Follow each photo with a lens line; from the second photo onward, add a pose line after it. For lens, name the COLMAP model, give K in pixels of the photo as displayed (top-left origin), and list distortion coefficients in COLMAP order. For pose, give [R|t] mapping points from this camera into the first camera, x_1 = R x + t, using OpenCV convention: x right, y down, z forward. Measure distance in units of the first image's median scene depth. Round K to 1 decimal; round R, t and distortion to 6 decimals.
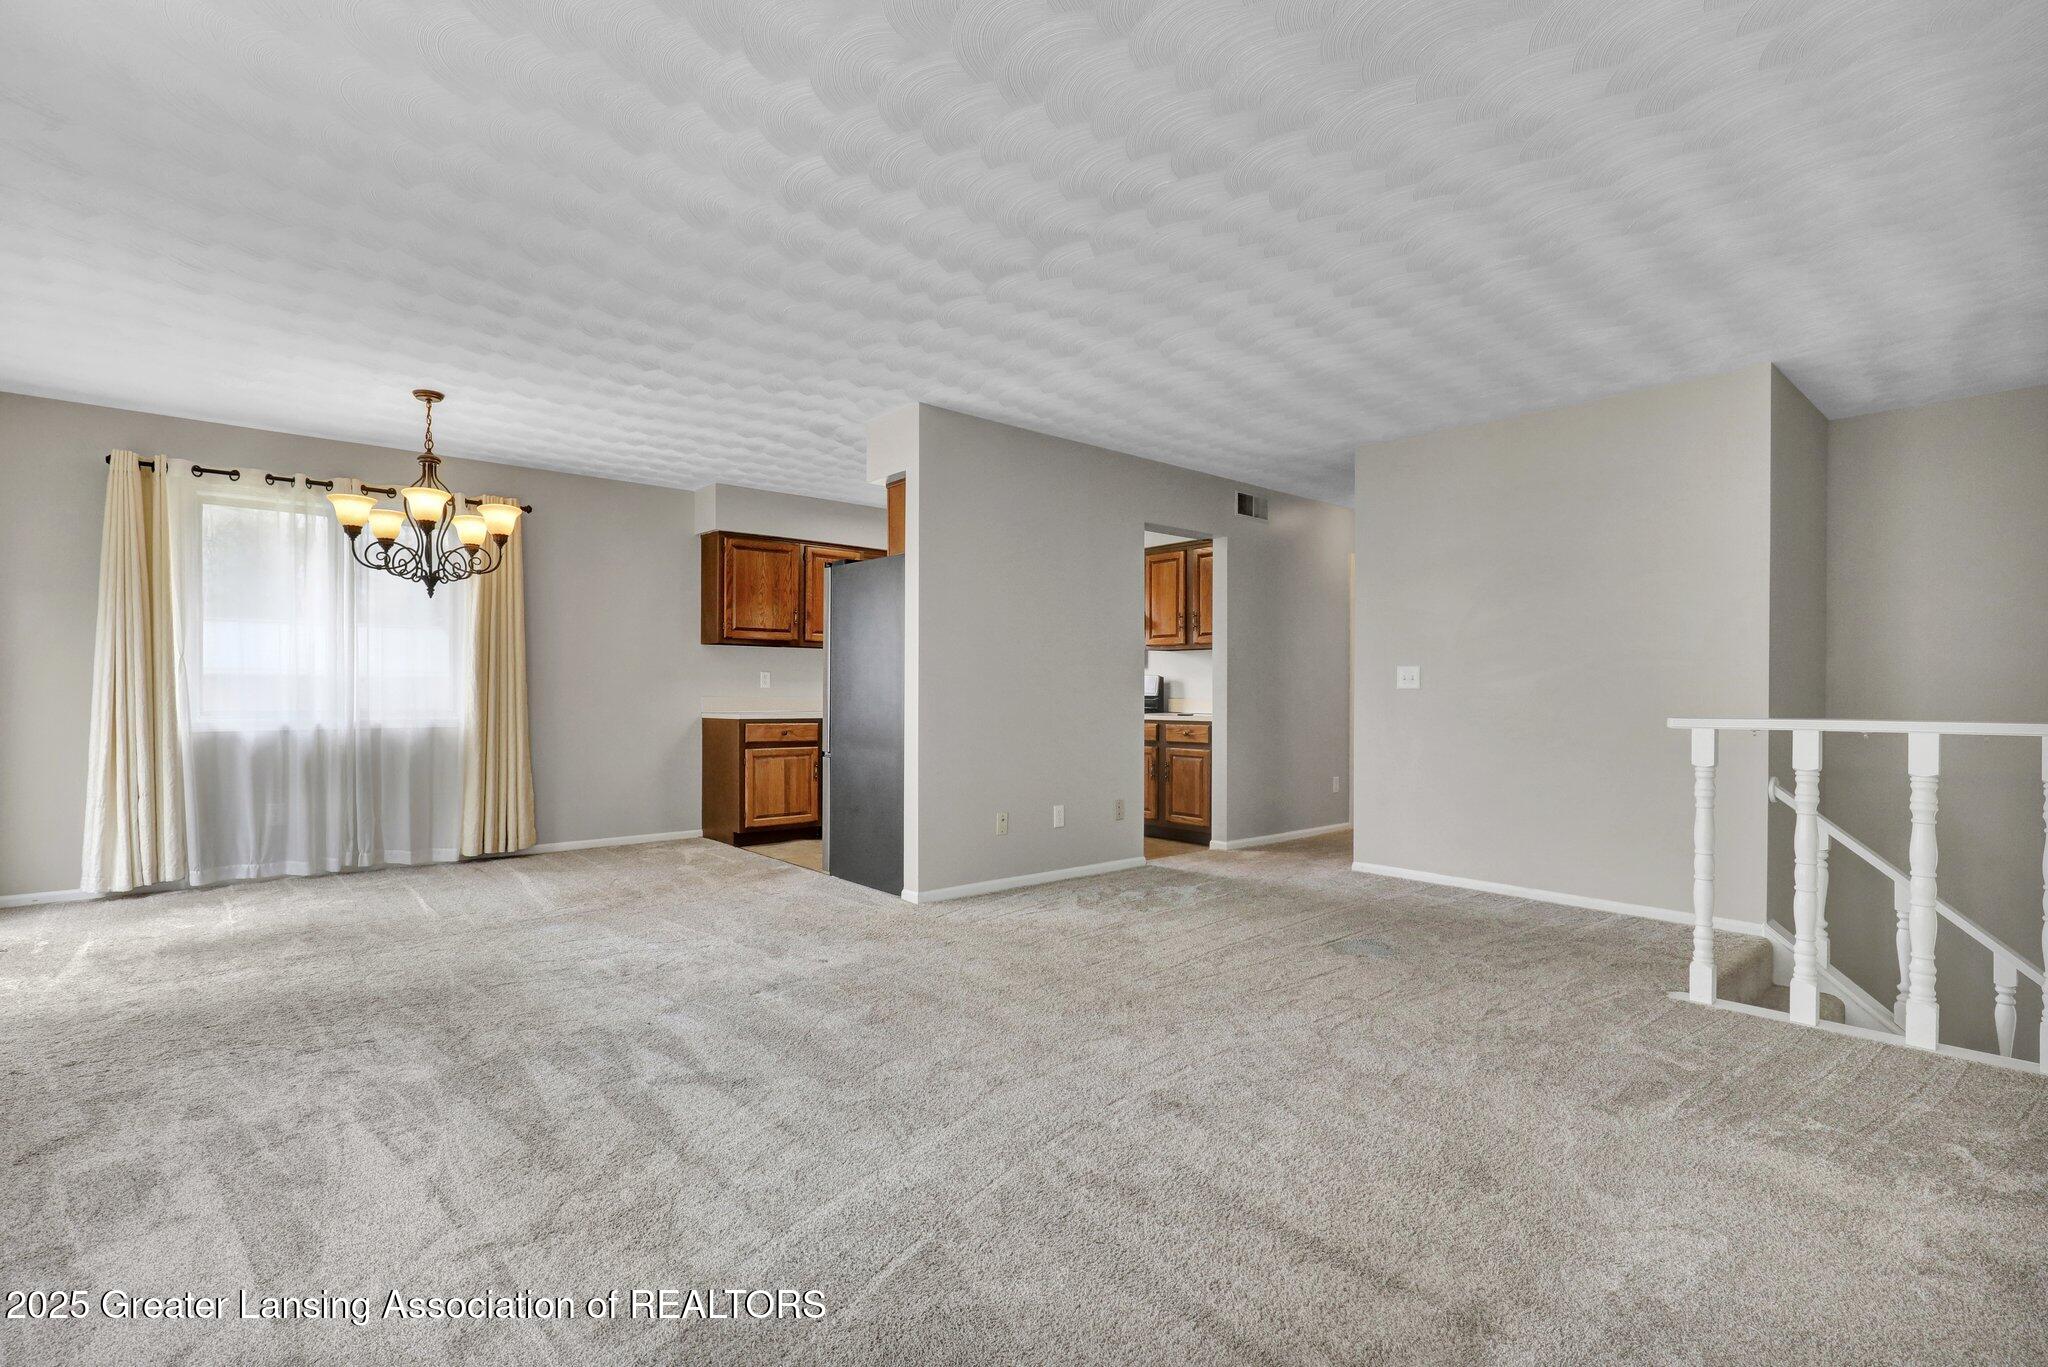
lens RADIAL K [[934.9, 0, 1018.8], [0, 934.9, 692.1], [0, 0, 1]] dist [0.001014, 0.000002]
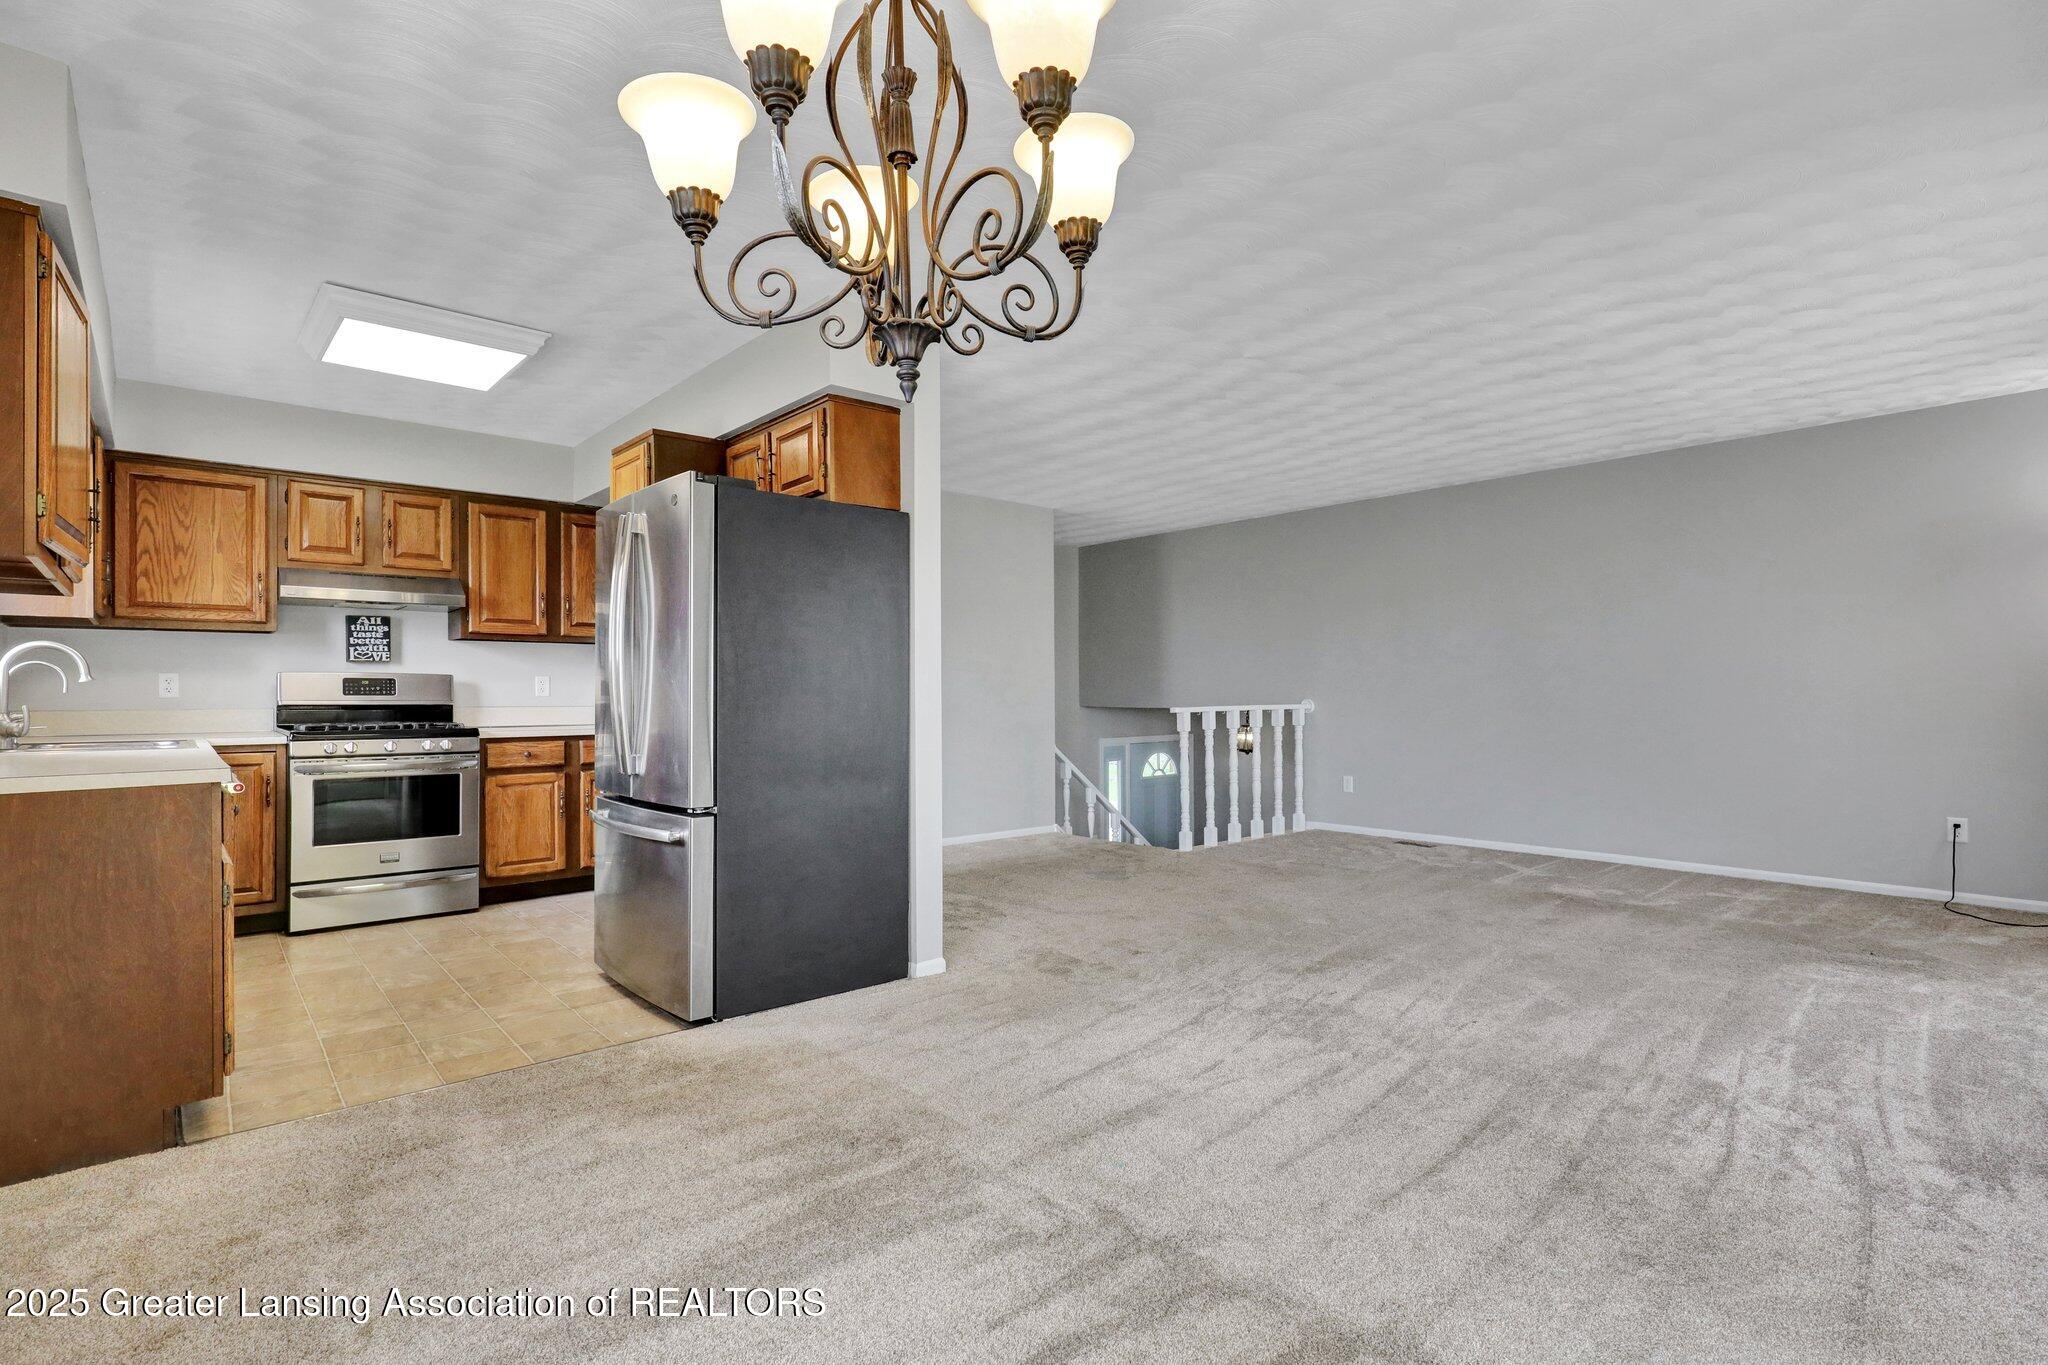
lens RADIAL K [[986.4, 0, 1020.3], [0, 986.4, 687.8], [0, 0, 1]] dist [0.000523, -0.000304]
pose [[-0.009781, 0.005718, 0.999936, -0.860506], [0.005816, 0.999967, -0.005661, -0.002845], [-0.999935, 0.005760, -0.009814, 0.871061]]
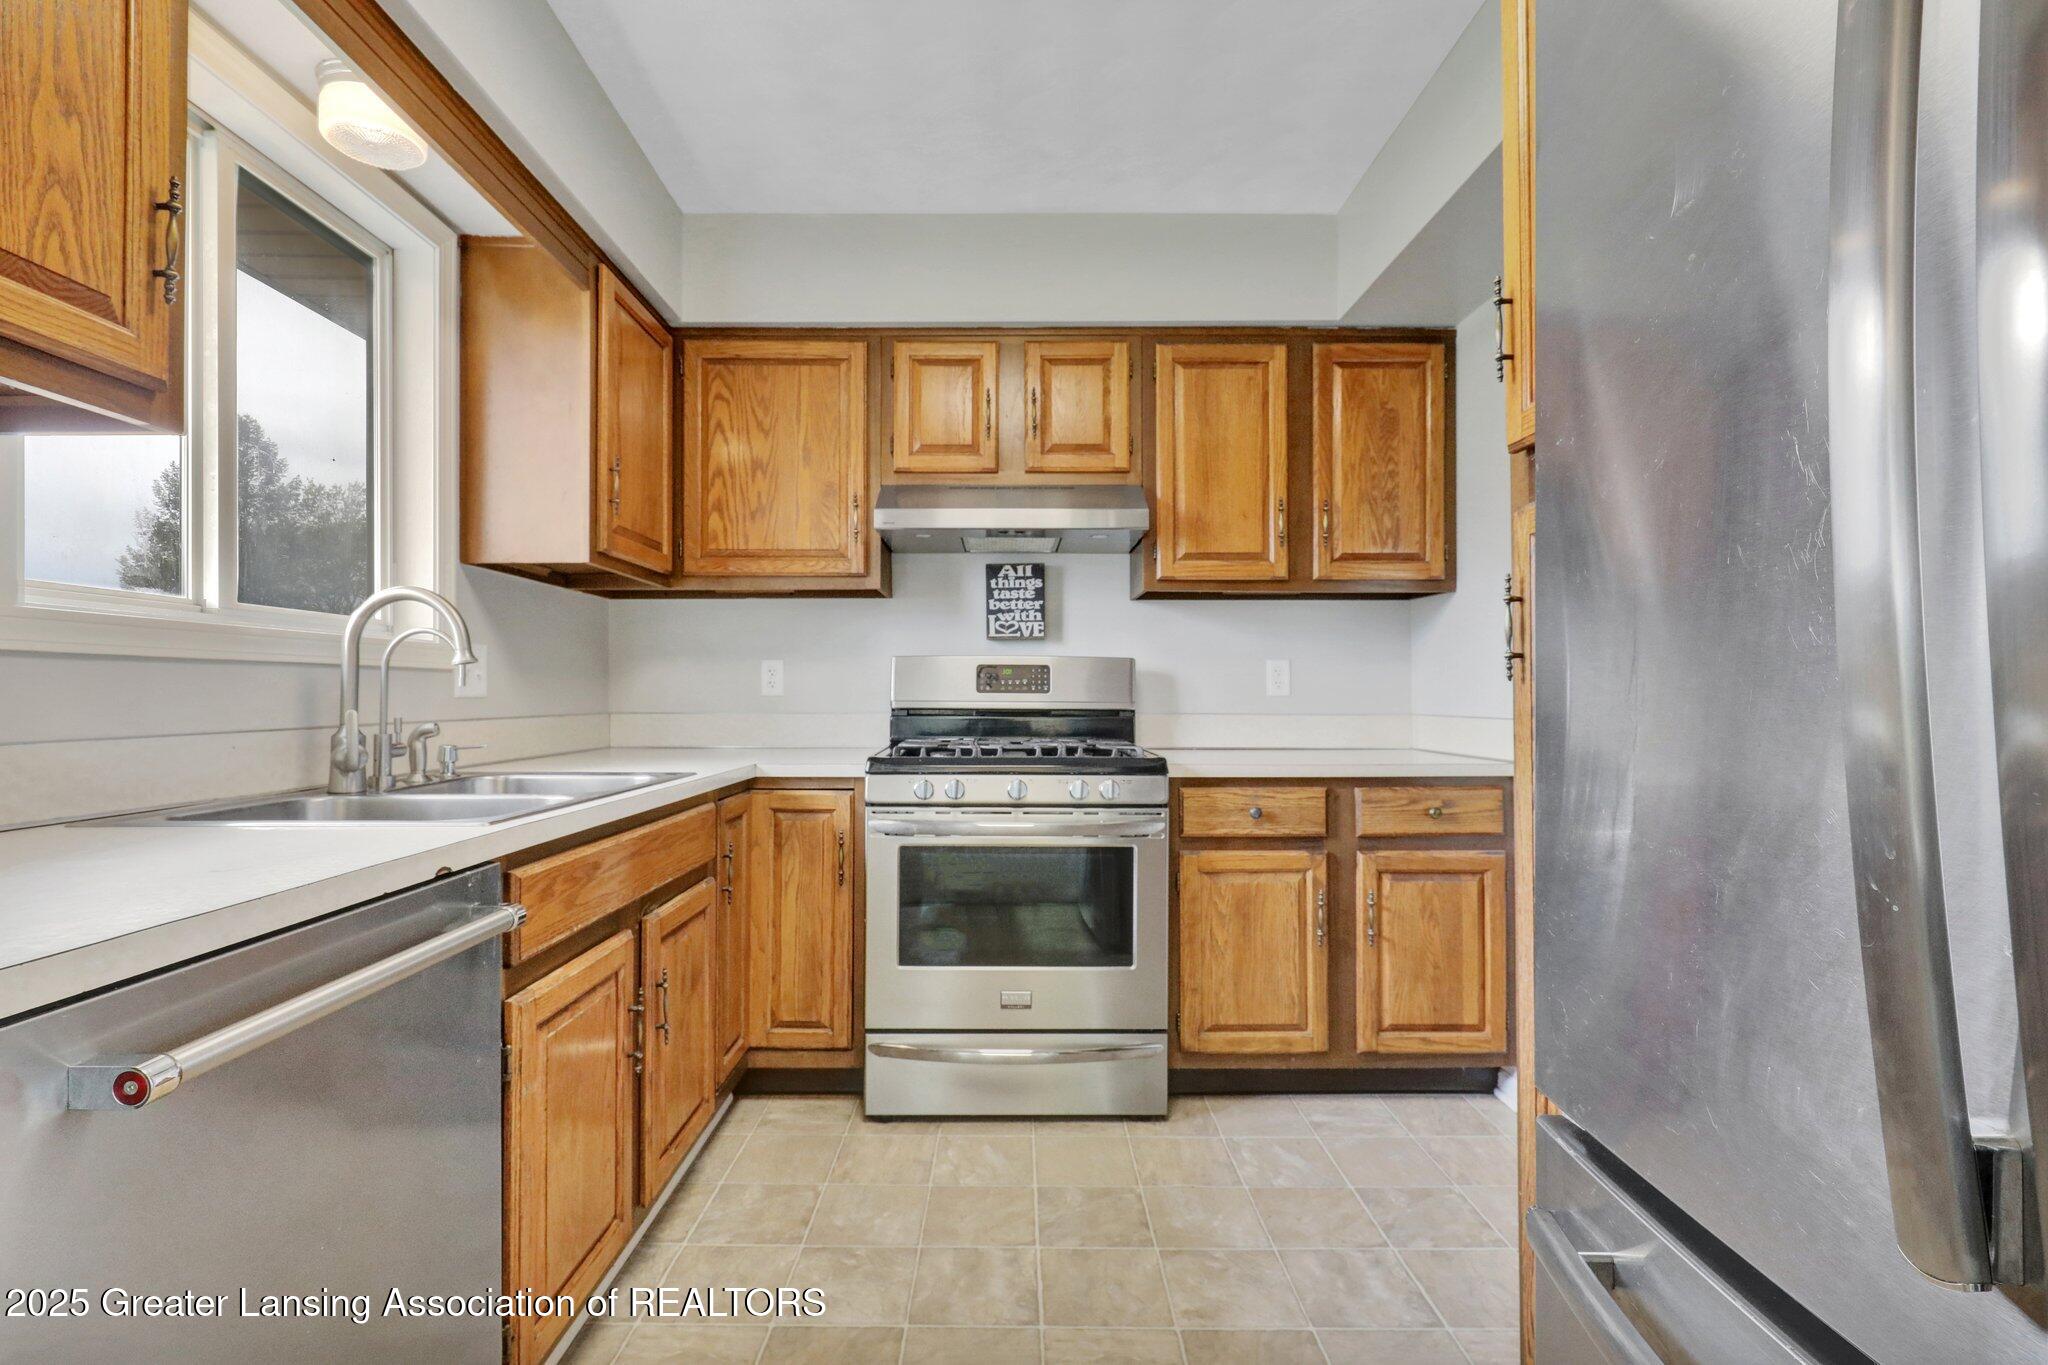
lens RADIAL K [[934.9, 0, 1018.8], [0, 934.9, 691.1], [0, 0, 1]] dist [0.001014, 0.000002]
pose [[0.640706, 0.002920, 0.767781, -0.277832], [0.002637, 0.999979, -0.006003, -0.002510], [-0.767782, 0.005871, 0.640685, 1.158338]]
